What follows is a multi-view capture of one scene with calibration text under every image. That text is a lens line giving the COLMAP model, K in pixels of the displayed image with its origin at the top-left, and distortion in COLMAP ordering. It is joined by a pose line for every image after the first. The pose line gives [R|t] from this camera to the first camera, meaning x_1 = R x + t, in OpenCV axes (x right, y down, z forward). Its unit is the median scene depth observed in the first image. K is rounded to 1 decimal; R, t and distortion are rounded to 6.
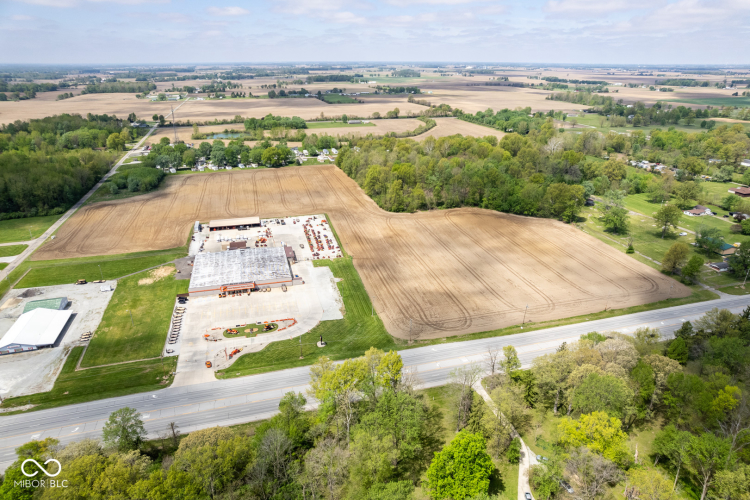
lens RADIAL K [[480.9, 0, 375.0], [0, 480.9, 250.0], [0, 0, 1]] dist [-0.073301, 0.071676]
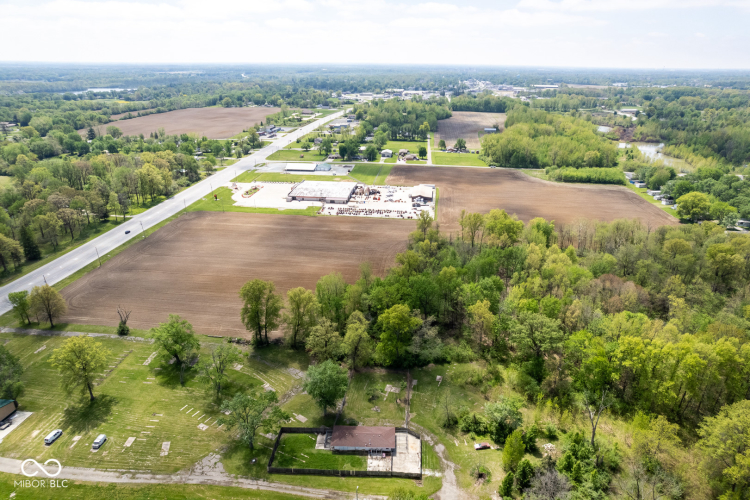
lens RADIAL K [[480.9, 0, 375.0], [0, 480.9, 250.0], [0, 0, 1]] dist [-0.073301, 0.071676]
pose [[-0.382469, 0.338807, -0.859609, 0.850138], [-0.353068, 0.806151, 0.474830, -0.482896], [0.853850, 0.485108, -0.188706, 1.248511]]
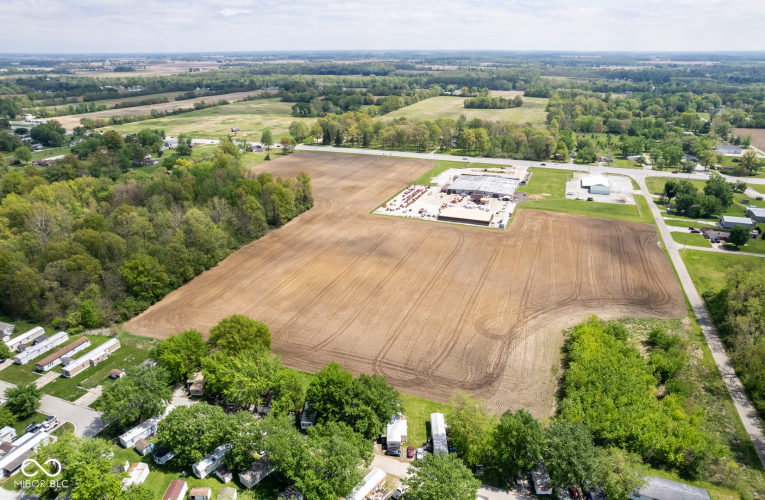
lens RADIAL K [[491.7, 0, 400.2], [0, 491.7, 250.3], [0, 0, 1]] dist [-0.020321, 0.000345]
pose [[-0.820600, -0.223720, 0.525895, -0.753737], [0.210646, 0.737009, 0.642220, -0.700680], [-0.531266, 0.637783, -0.557664, 1.747016]]
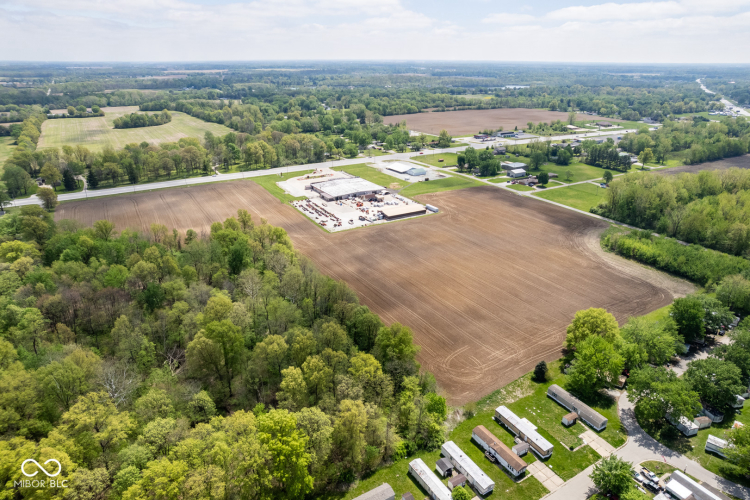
lens RADIAL K [[480.9, 0, 375.0], [0, 480.9, 250.0], [0, 0, 1]] dist [-0.073301, 0.071676]
pose [[-0.963179, 0.096438, -0.250968, 0.046128], [-0.105310, 0.723545, 0.682197, -0.754535], [0.247377, 0.683507, -0.686748, 1.868774]]
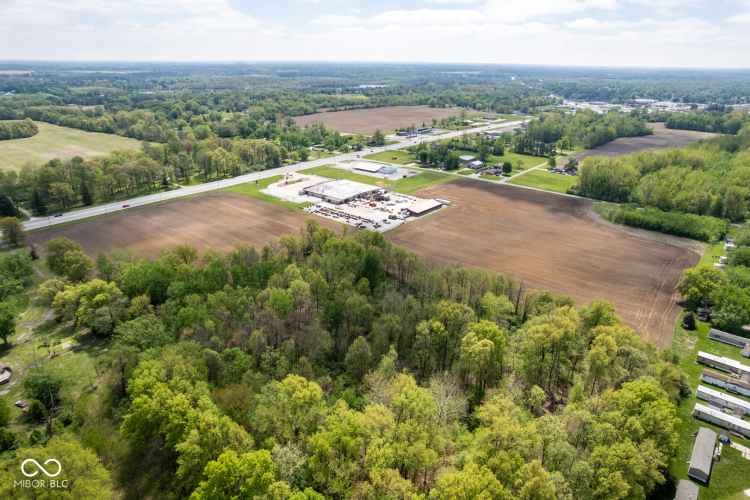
lens RADIAL K [[480.9, 0, 375.0], [0, 480.9, 250.0], [0, 0, 1]] dist [-0.073301, 0.071676]
pose [[-0.821700, 0.203429, -0.532378, 0.428057], [-0.223518, 0.744257, 0.629381, -0.688191], [0.524261, 0.636158, -0.566086, 1.713519]]
